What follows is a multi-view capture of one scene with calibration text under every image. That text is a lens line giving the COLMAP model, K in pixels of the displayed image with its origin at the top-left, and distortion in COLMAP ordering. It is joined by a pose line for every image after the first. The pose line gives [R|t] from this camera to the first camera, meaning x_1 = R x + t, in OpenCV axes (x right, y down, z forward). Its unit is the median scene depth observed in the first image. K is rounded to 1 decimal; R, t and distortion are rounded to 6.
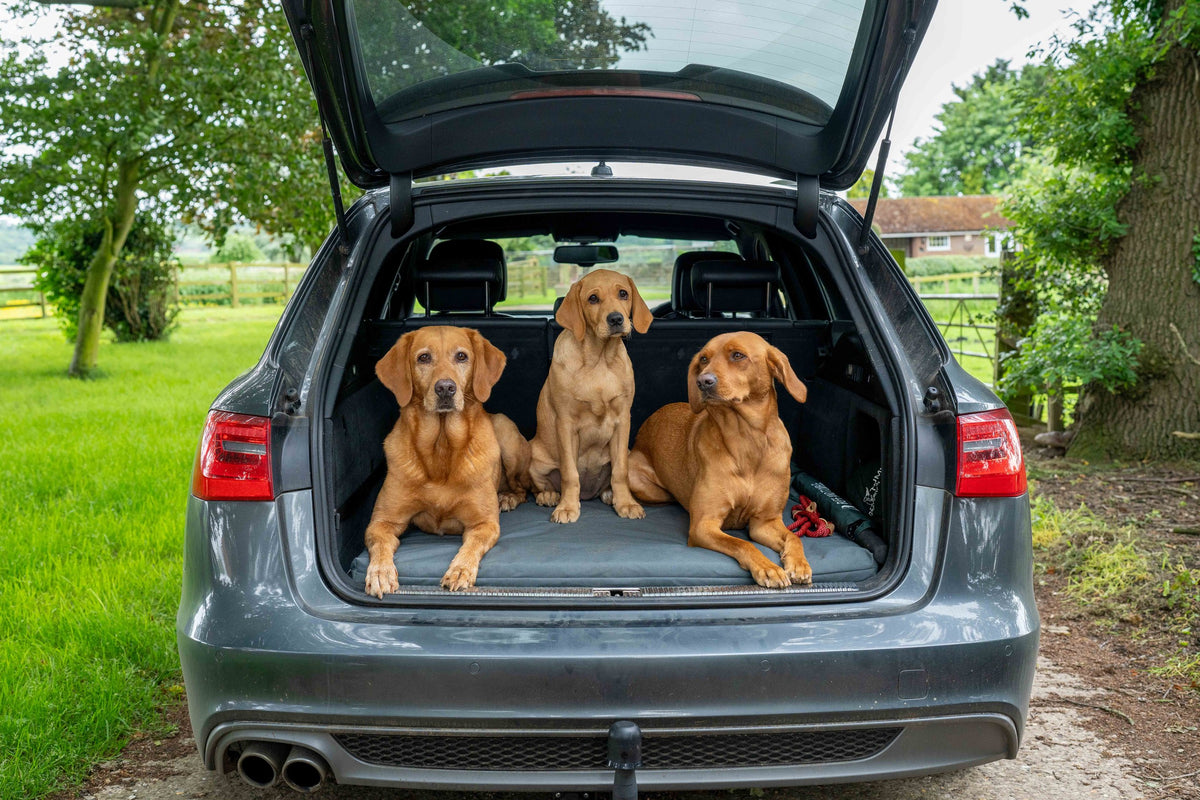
lens RADIAL K [[1078.8, 0, 600.0], [0, 1078.8, 400.0], [0, 0, 1]] dist [-0.012106, -0.010796]
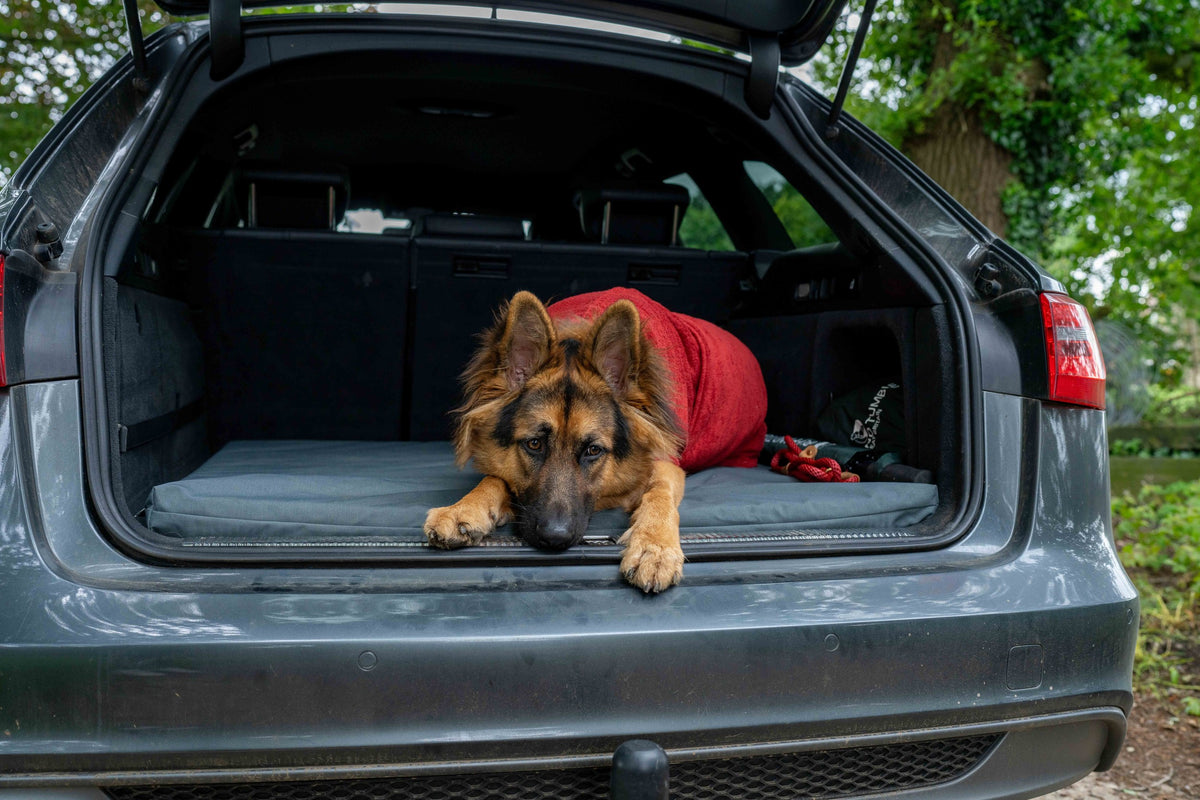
lens RADIAL K [[1064.5, 0, 600.0], [0, 1064.5, 400.0], [0, 0, 1]] dist [-0.011280, 0.065412]
pose [[0.984265, 0.011641, 0.176317, -0.089436], [-0.008659, 0.999806, -0.017673, 0.109078], [-0.176489, 0.015868, 0.984175, 0.380741]]
